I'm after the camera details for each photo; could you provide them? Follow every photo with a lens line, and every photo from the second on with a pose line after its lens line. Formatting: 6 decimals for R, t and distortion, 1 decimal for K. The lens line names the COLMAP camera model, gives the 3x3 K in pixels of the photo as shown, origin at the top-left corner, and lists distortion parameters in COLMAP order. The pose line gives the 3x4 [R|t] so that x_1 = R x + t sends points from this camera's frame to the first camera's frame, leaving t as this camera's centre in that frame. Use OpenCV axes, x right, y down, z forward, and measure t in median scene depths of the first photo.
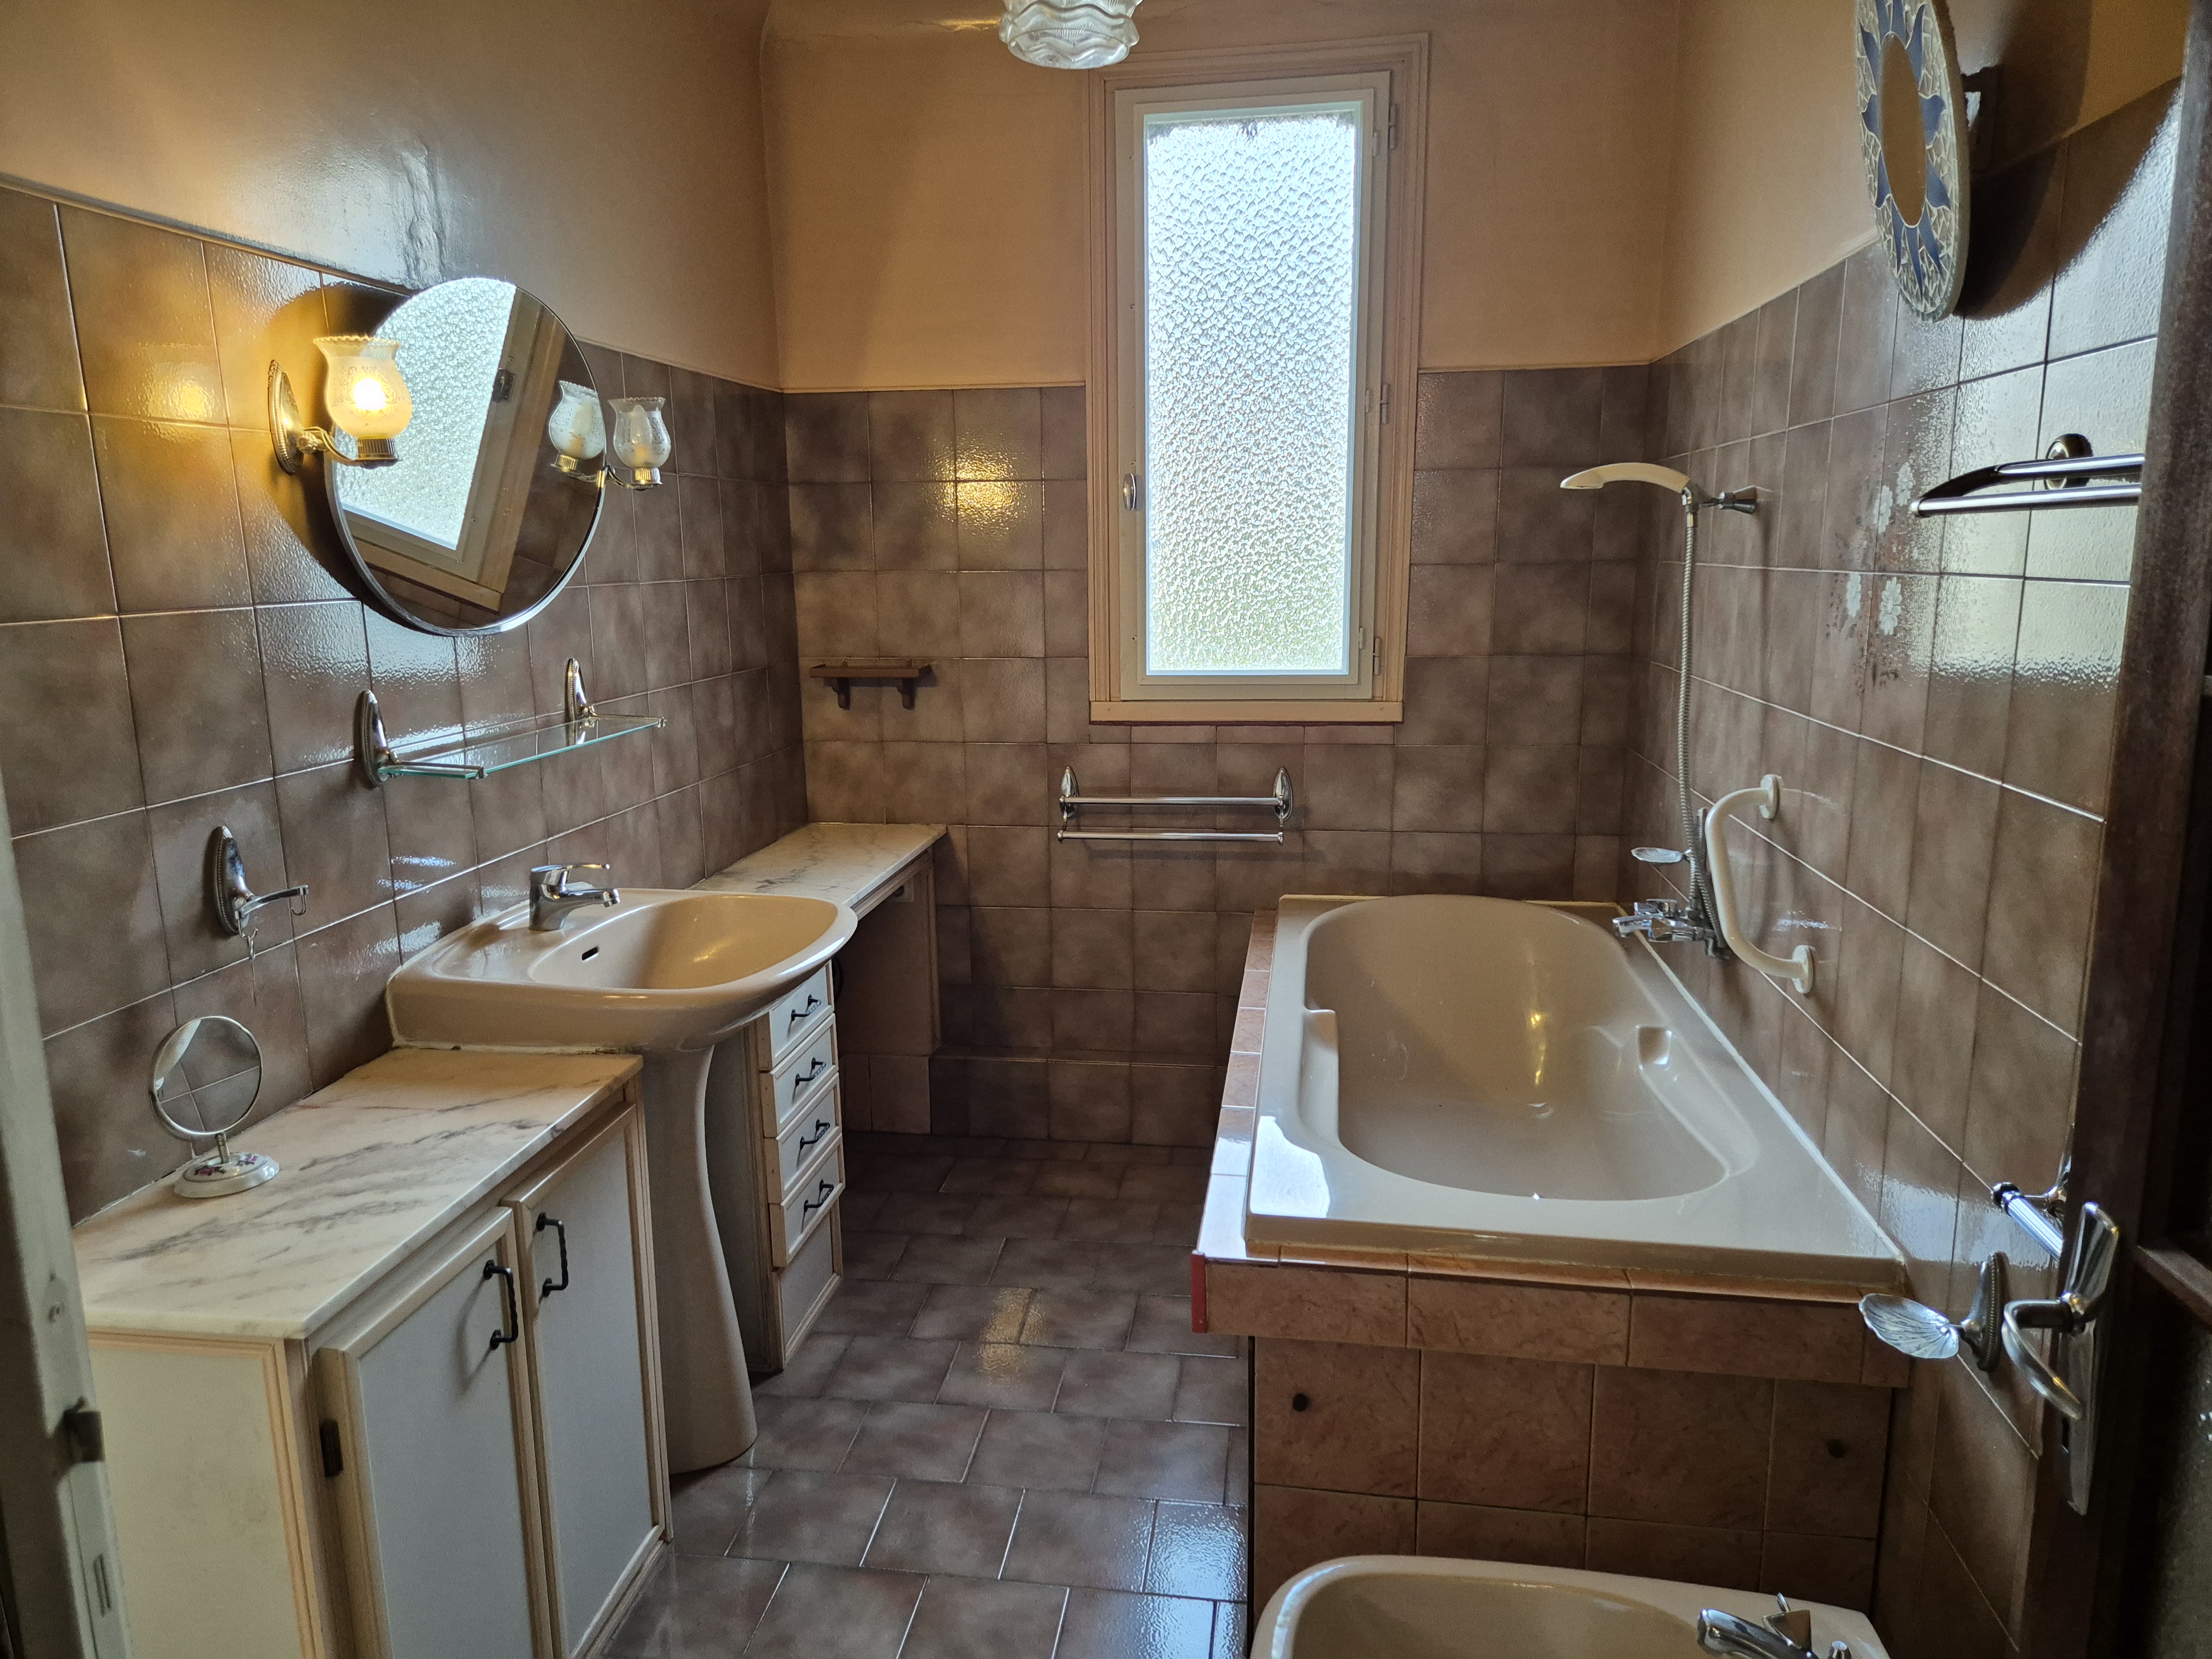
lens RADIAL K [[1456.7, 0, 1101.5], [0, 1456.7, 795.3], [0, 0, 1]] dist [0.074692, -0.064069]
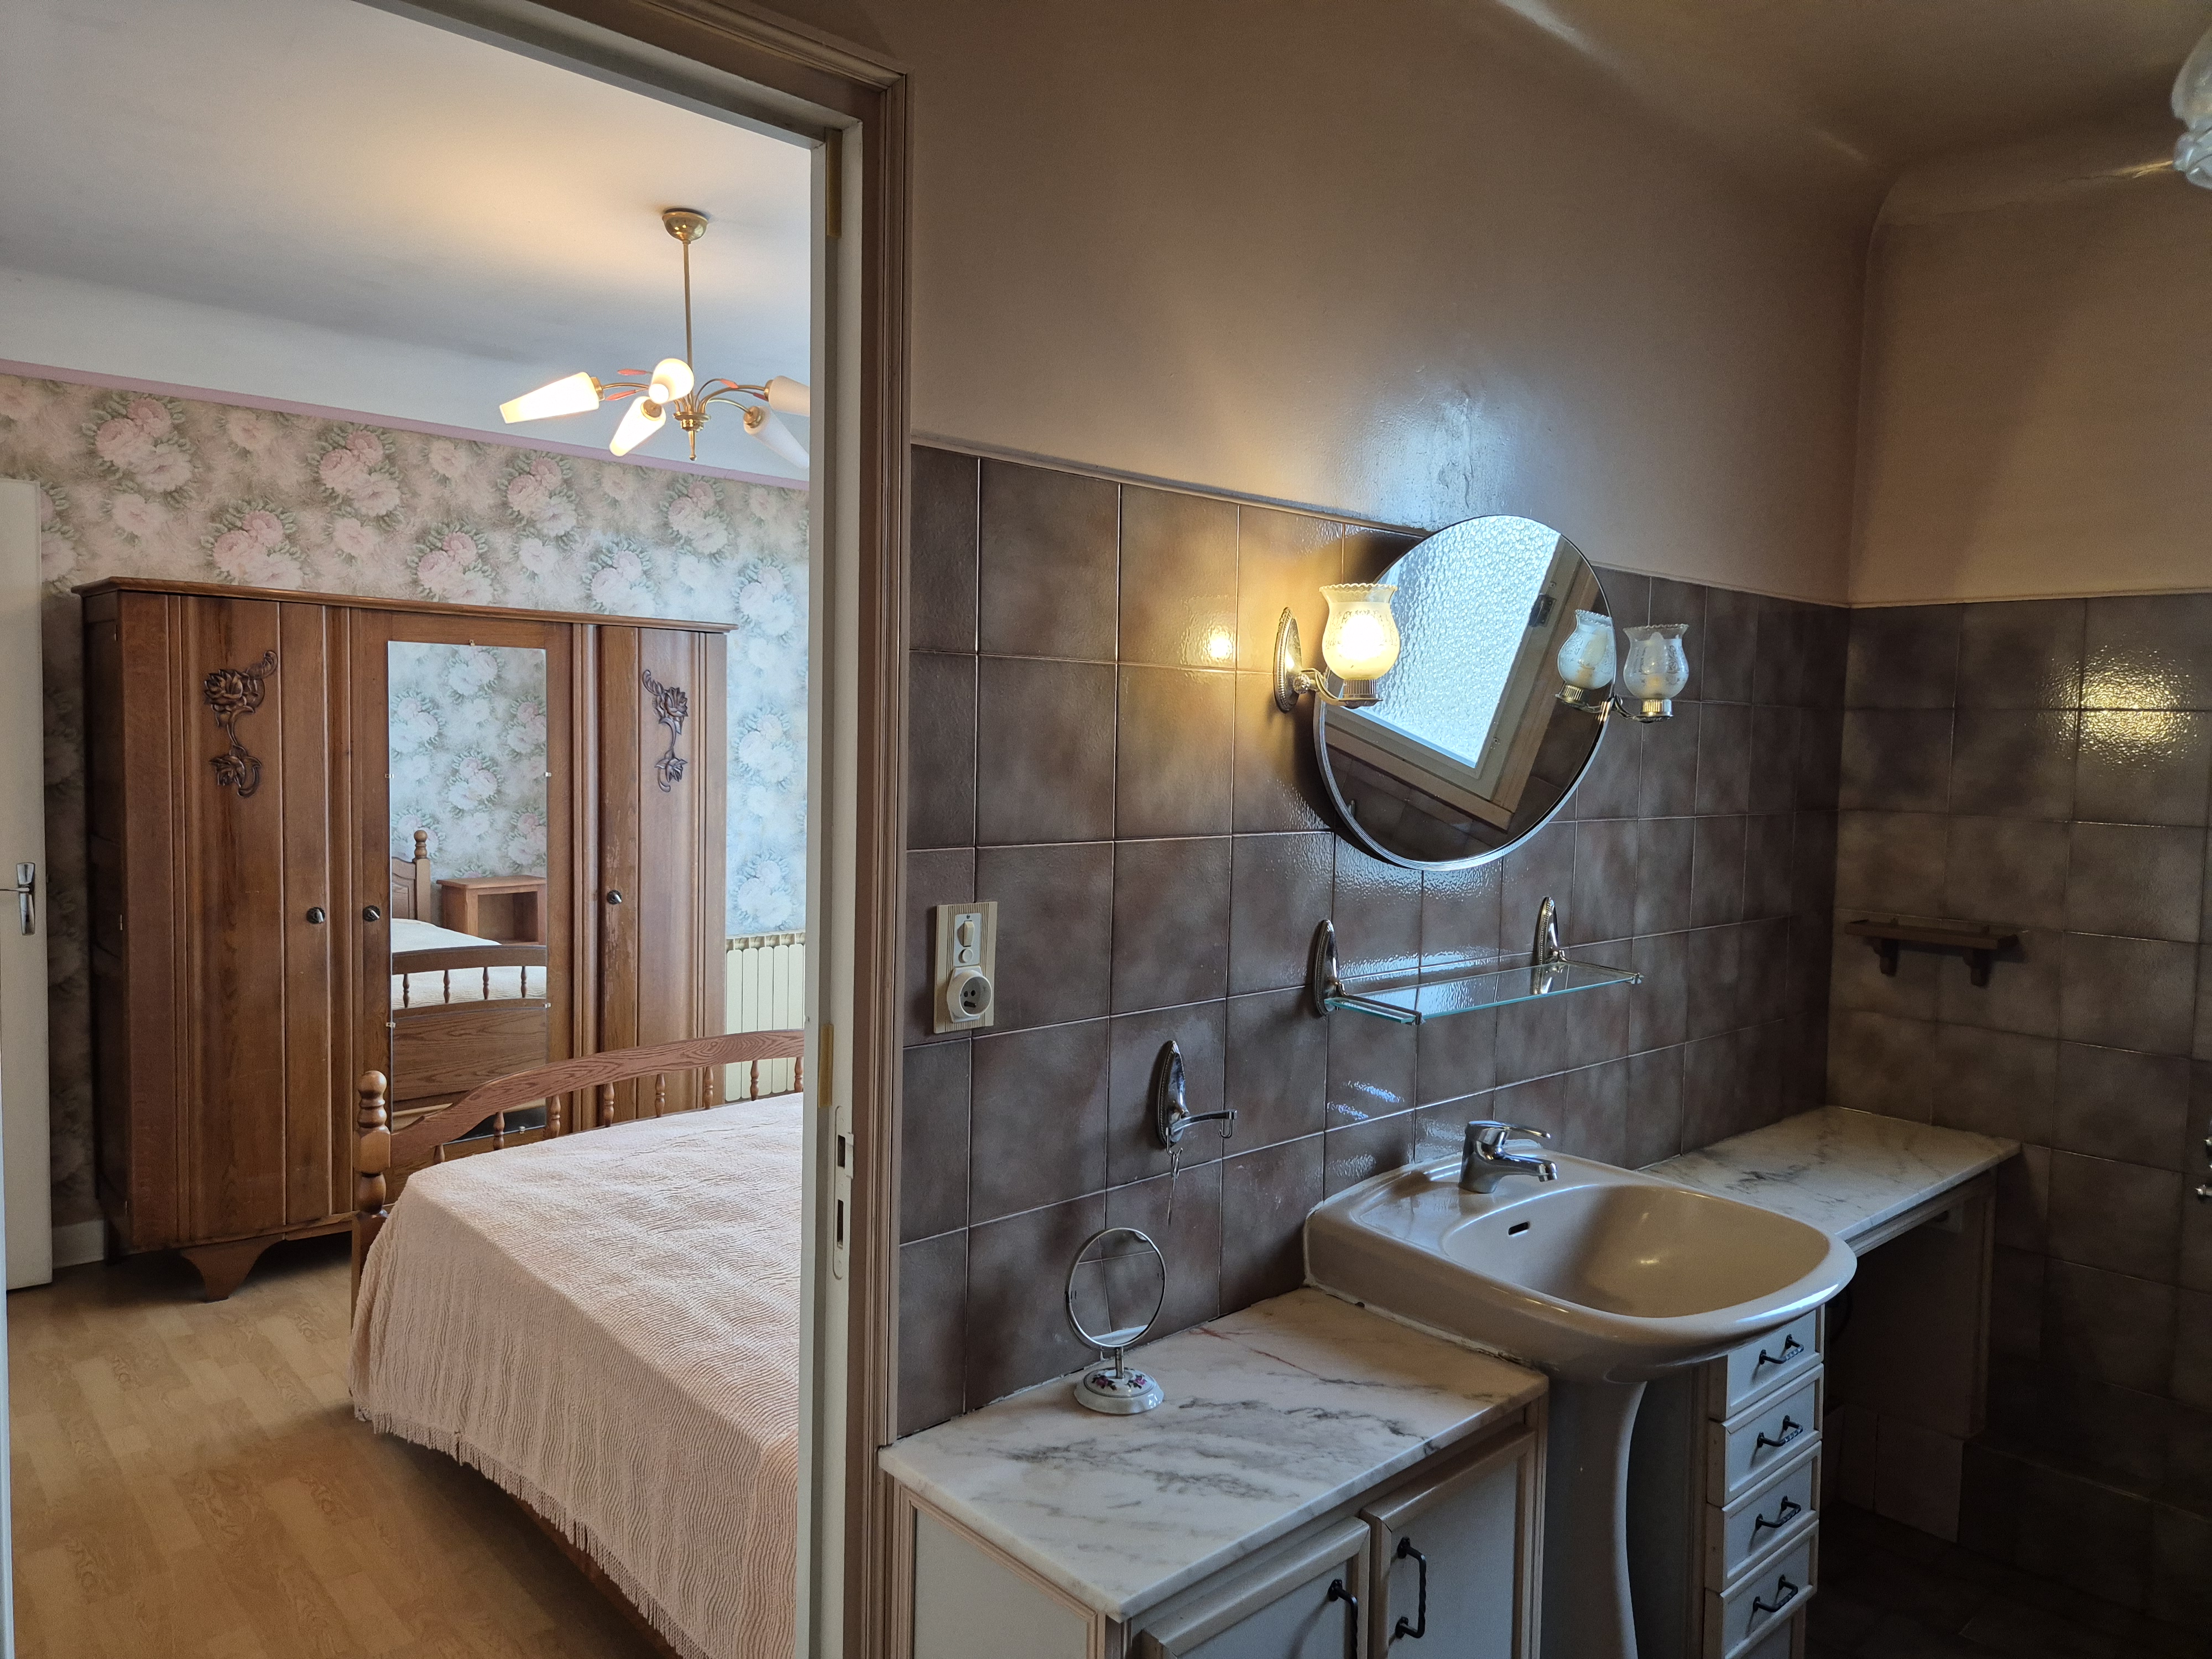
lens RADIAL K [[1456.7, 0, 1101.5], [0, 1456.7, 795.3], [0, 0, 1]] dist [0.074692, -0.064069]
pose [[0.770572, 0.066127, -0.633914, 0.010605], [-0.150380, 0.985386, -0.080007, -0.044615], [0.619359, 0.156979, 0.769254, 0.105036]]
